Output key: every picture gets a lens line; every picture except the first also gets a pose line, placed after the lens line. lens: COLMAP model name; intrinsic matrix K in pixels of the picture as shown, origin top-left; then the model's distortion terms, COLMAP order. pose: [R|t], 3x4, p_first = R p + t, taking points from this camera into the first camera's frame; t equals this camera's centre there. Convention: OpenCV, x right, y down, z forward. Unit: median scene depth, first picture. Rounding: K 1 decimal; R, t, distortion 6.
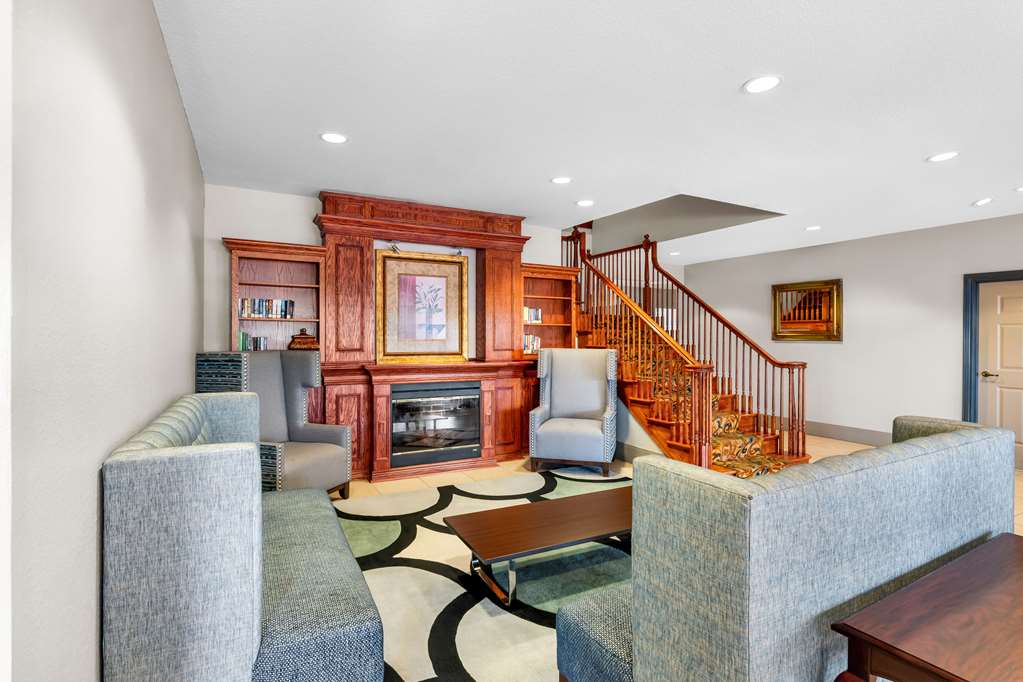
lens RADIAL K [[491.5, 0, 510.3], [0, 491.5, 333.8], [0, 0, 1]] dist [-0.006391, -0.000117]
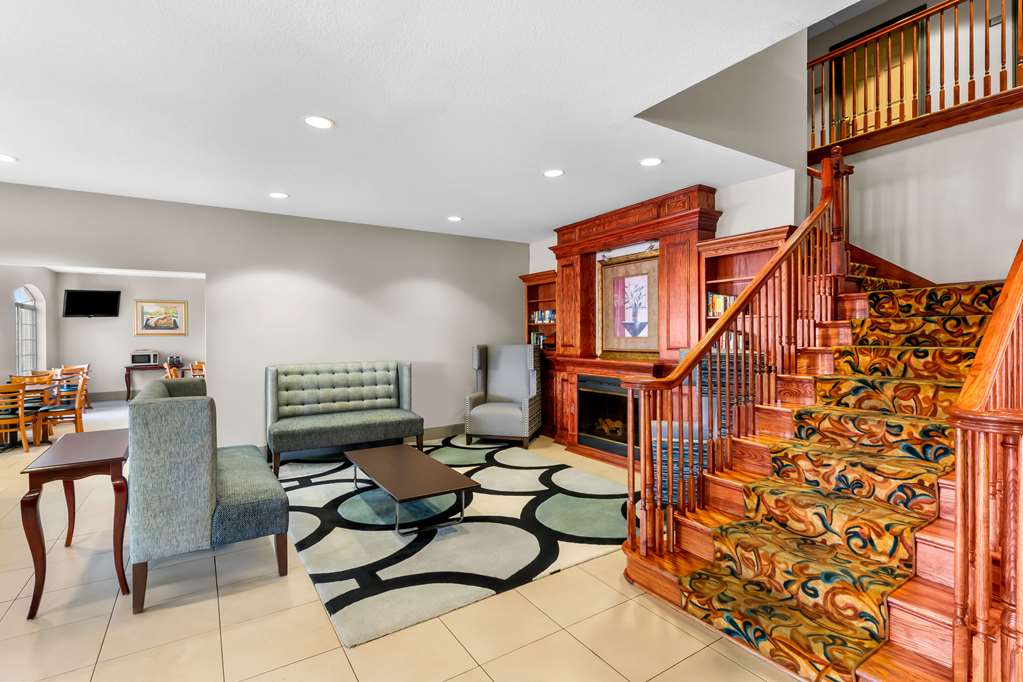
lens RADIAL K [[491.5, 0, 511.8], [0, 491.5, 340.0], [0, 0, 1]] dist [-0.006391, -0.000117]
pose [[0.095379, 0.003654, -0.995434, 0.845114], [-0.004322, 0.999985, 0.003256, 0.014819], [0.995432, 0.003992, 0.095393, 0.663313]]
